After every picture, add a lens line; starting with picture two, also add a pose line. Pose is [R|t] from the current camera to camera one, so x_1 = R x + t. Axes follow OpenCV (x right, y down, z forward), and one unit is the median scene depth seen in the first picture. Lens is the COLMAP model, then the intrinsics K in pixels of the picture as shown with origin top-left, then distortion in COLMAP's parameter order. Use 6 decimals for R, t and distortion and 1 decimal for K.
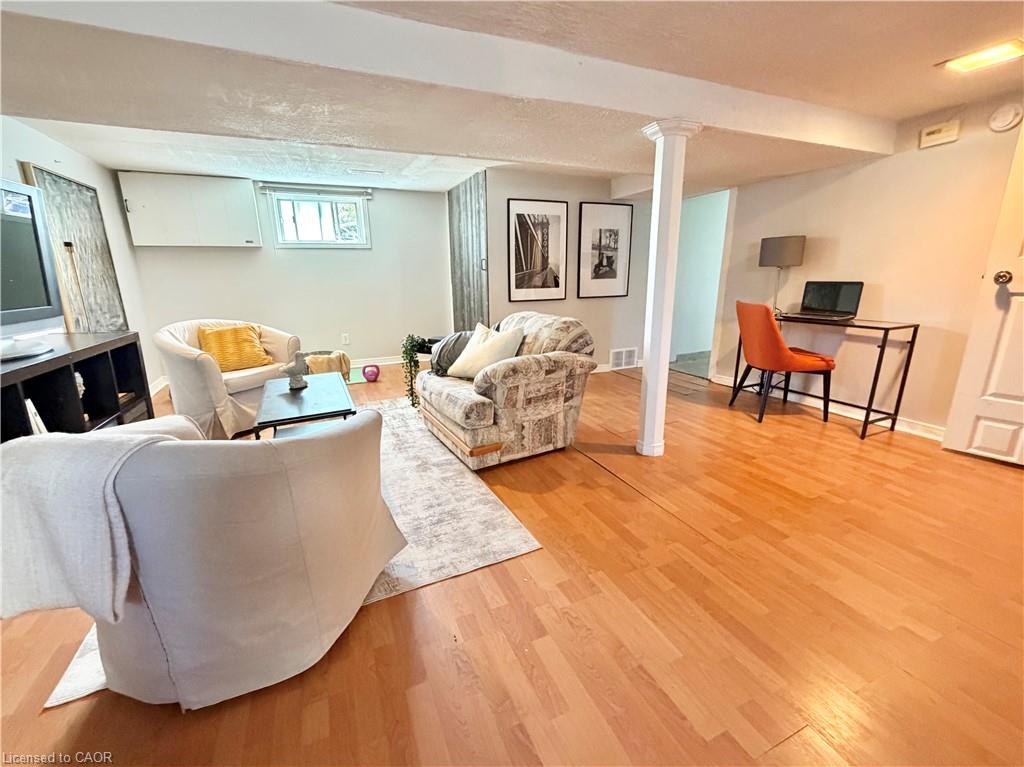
lens RADIAL K [[420.3, 0, 512.0], [0, 420.3, 383.5], [0, 0, 1]] dist [0.000950, 0.000027]
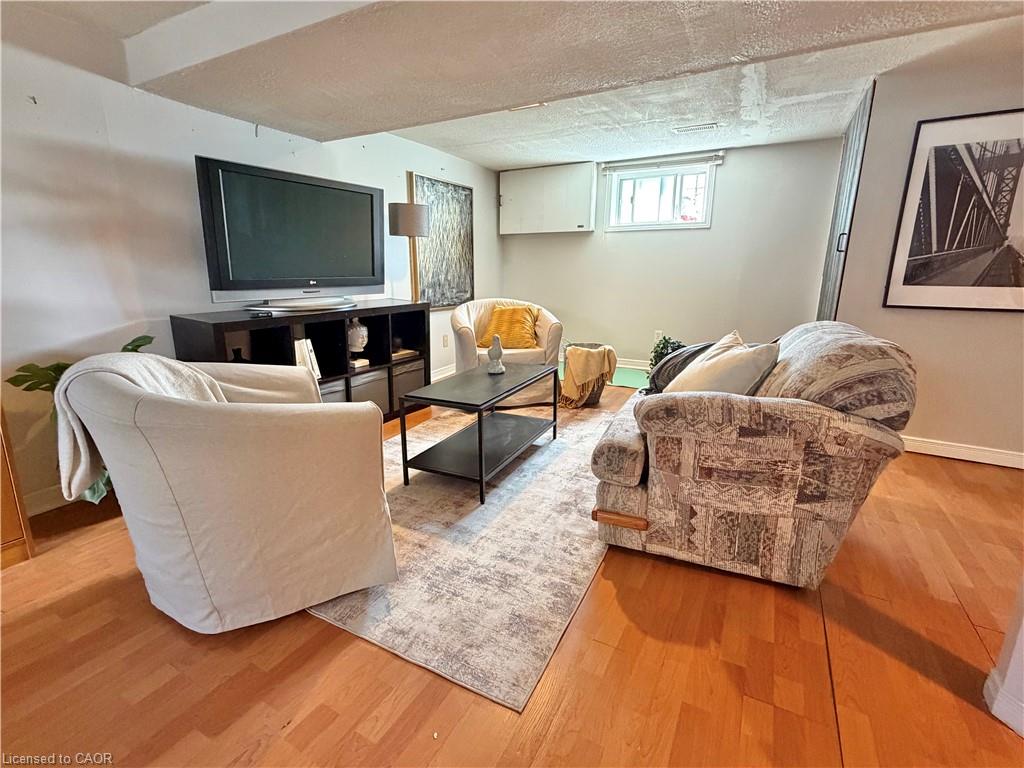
lens RADIAL K [[461.3, 0, 512.0], [0, 461.3, 384.0], [0, 0, 1]] dist [-0.001960, -0.000603]
pose [[0.608534, 0.207632, -0.765882, 0.307900], [-0.213515, 0.972410, 0.093972, -0.070432], [0.764263, 0.106342, 0.636077, 0.368351]]
